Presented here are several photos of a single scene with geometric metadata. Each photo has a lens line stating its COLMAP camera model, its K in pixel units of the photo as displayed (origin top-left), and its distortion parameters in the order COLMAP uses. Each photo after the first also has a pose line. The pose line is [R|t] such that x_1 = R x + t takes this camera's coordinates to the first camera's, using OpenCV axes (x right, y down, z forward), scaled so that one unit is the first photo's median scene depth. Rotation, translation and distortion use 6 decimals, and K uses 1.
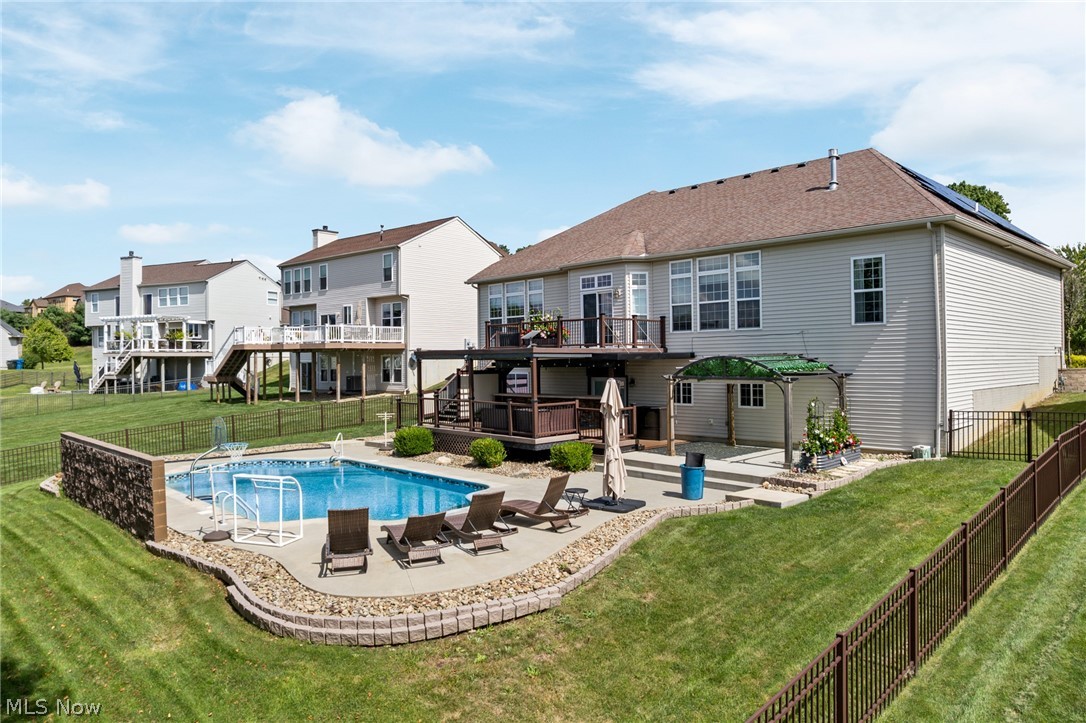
lens RADIAL K [[699.8, 0, 549.2], [0, 699.8, 365.9], [0, 0, 1]] dist [-0.081533, 0.080675]
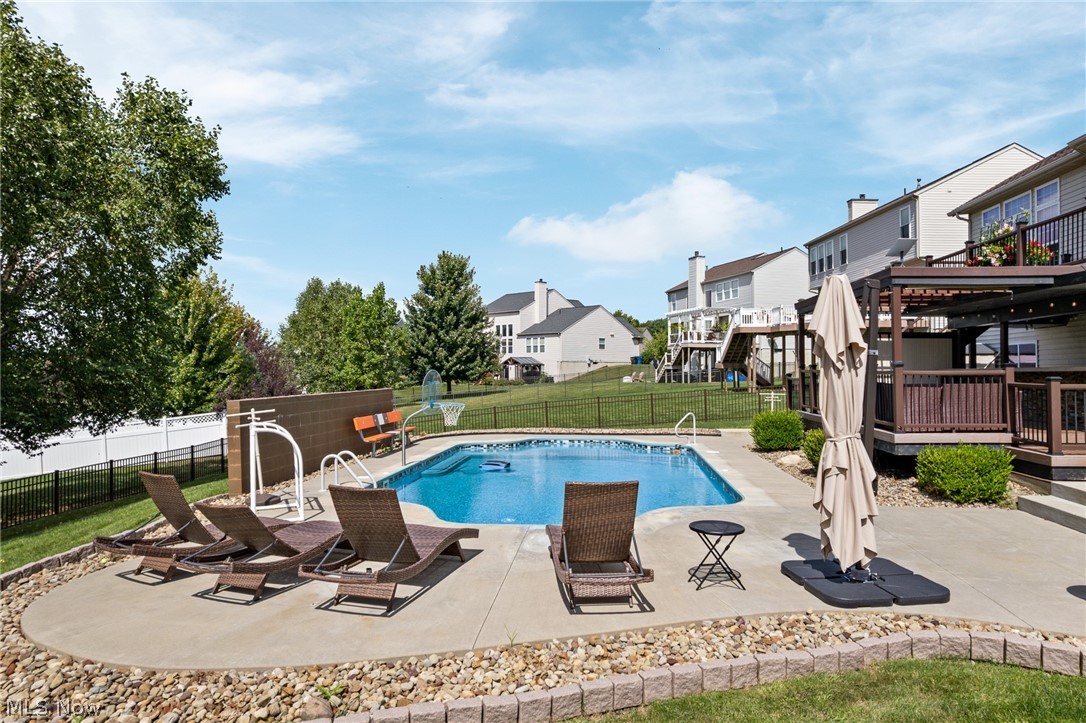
lens RADIAL K [[699.8, 0, 549.2], [0, 699.8, 365.9], [0, 0, 1]] dist [-0.081533, 0.080675]
pose [[0.663232, 0.006721, -0.748384, 0.188225], [-0.010020, 0.999950, 0.000100, 0.049802], [0.748347, 0.007432, 0.663266, 0.403660]]
